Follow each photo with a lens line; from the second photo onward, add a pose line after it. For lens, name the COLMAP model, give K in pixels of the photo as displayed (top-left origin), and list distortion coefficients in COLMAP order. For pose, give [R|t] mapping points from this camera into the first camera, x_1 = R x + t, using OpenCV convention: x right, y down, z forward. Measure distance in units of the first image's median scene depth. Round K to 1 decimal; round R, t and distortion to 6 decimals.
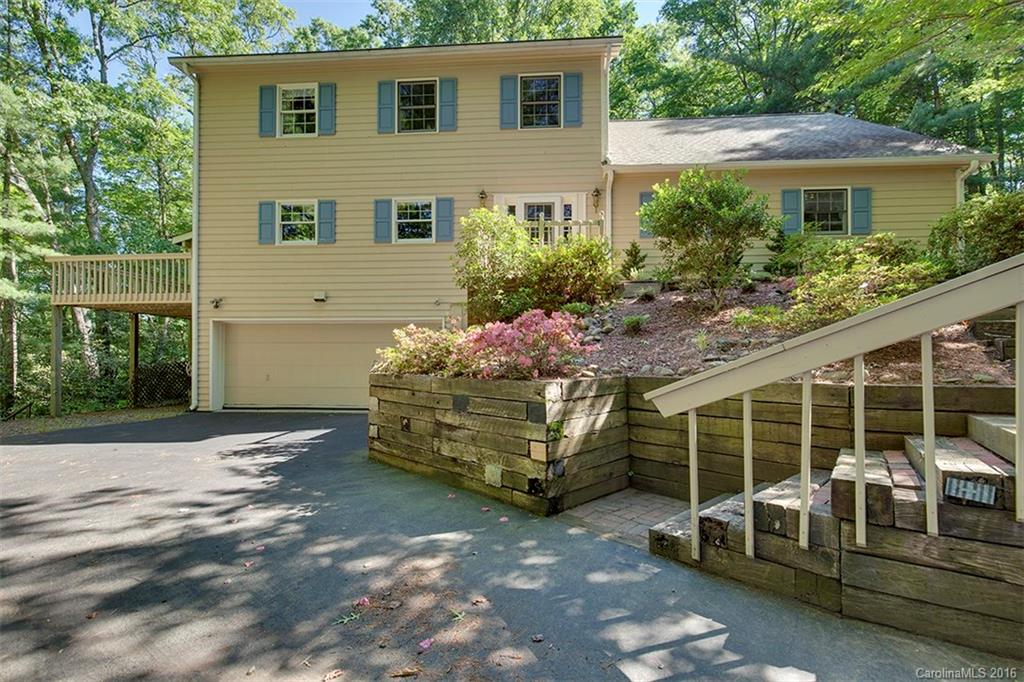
lens RADIAL K [[466.4, 0, 504.2], [0, 466.4, 338.5], [0, 0, 1]] dist [0.010114, 0.000271]
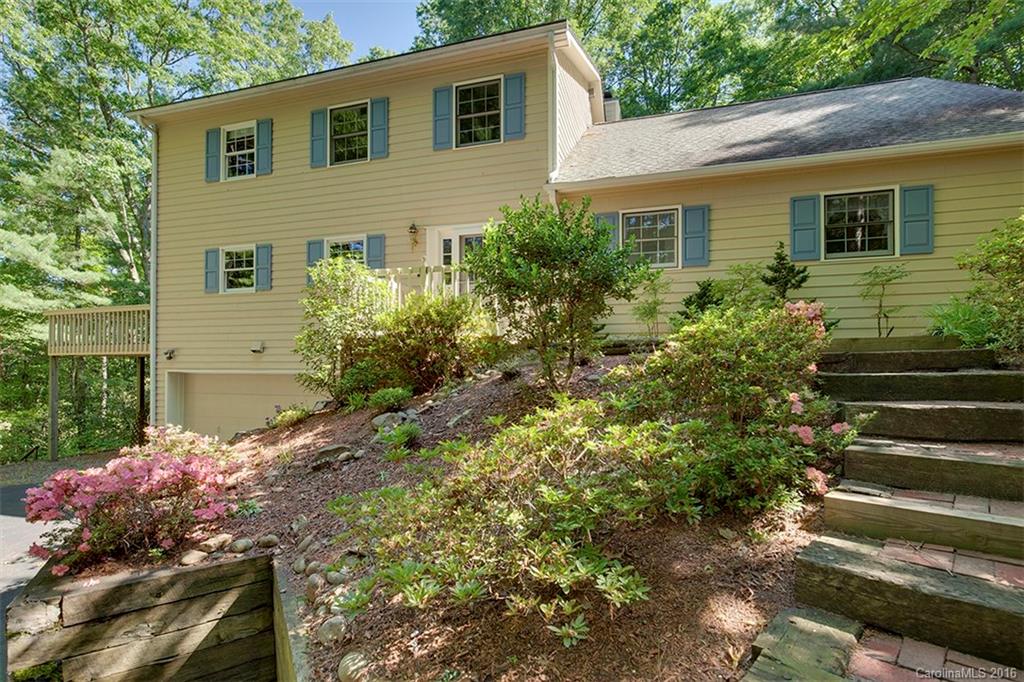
lens RADIAL K [[466.4, 0, 518.3], [0, 466.4, 345.9], [0, 0, 1]] dist [0.010114, 0.000271]
pose [[0.976272, -0.008429, -0.216384, 0.320601], [0.009646, 0.999943, 0.004569, -0.091038], [0.216333, -0.006548, 0.976298, 0.190959]]
